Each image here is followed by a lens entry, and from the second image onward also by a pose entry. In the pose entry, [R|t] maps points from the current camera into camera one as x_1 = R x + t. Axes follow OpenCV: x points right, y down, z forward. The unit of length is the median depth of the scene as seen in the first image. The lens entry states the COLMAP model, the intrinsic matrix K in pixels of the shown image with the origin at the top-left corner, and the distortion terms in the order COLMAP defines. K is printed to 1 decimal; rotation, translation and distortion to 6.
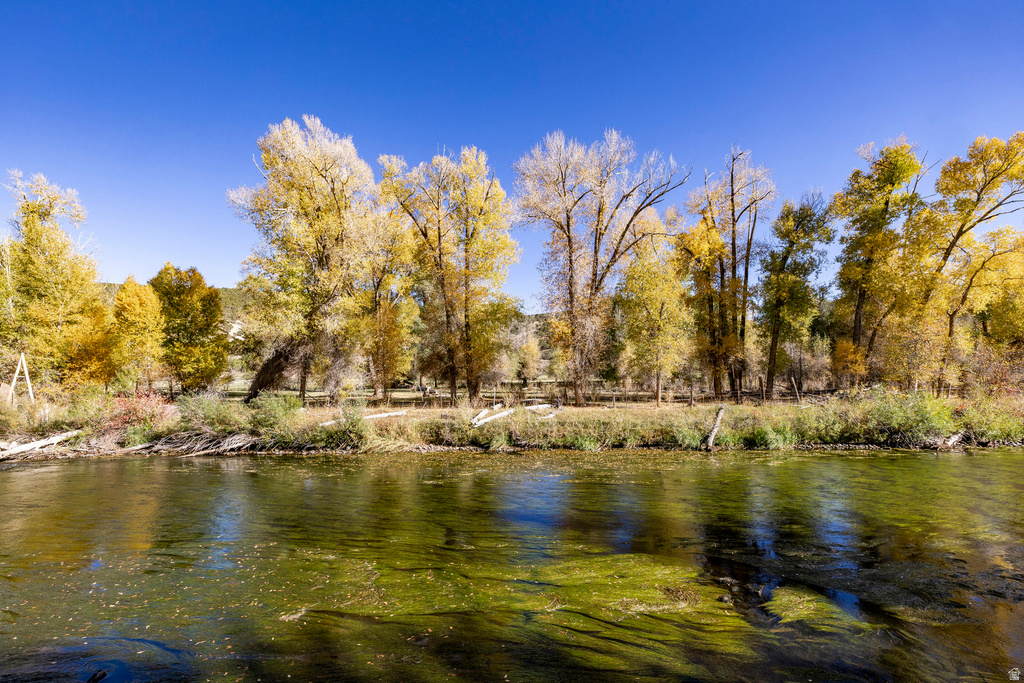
lens RADIAL K [[445.5, 0, 506.2], [0, 445.5, 348.3], [0, 0, 1]] dist [0.004732, 0.000074]
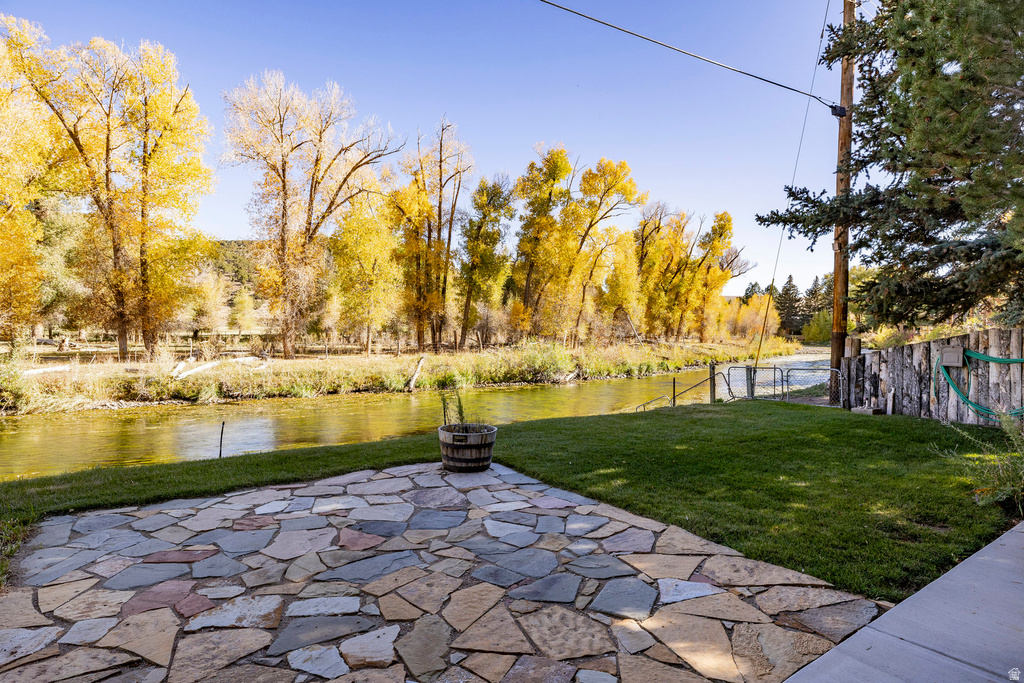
lens RADIAL K [[544.2, 0, 510.8], [0, 544.2, 339.0], [0, 0, 1]] dist [-0.005648, 0.000807]
pose [[0.826910, 0.005905, 0.562303, -0.102896], [-0.050401, 0.996699, 0.063651, -0.011665], [-0.560071, -0.080974, 0.824478, -0.244859]]
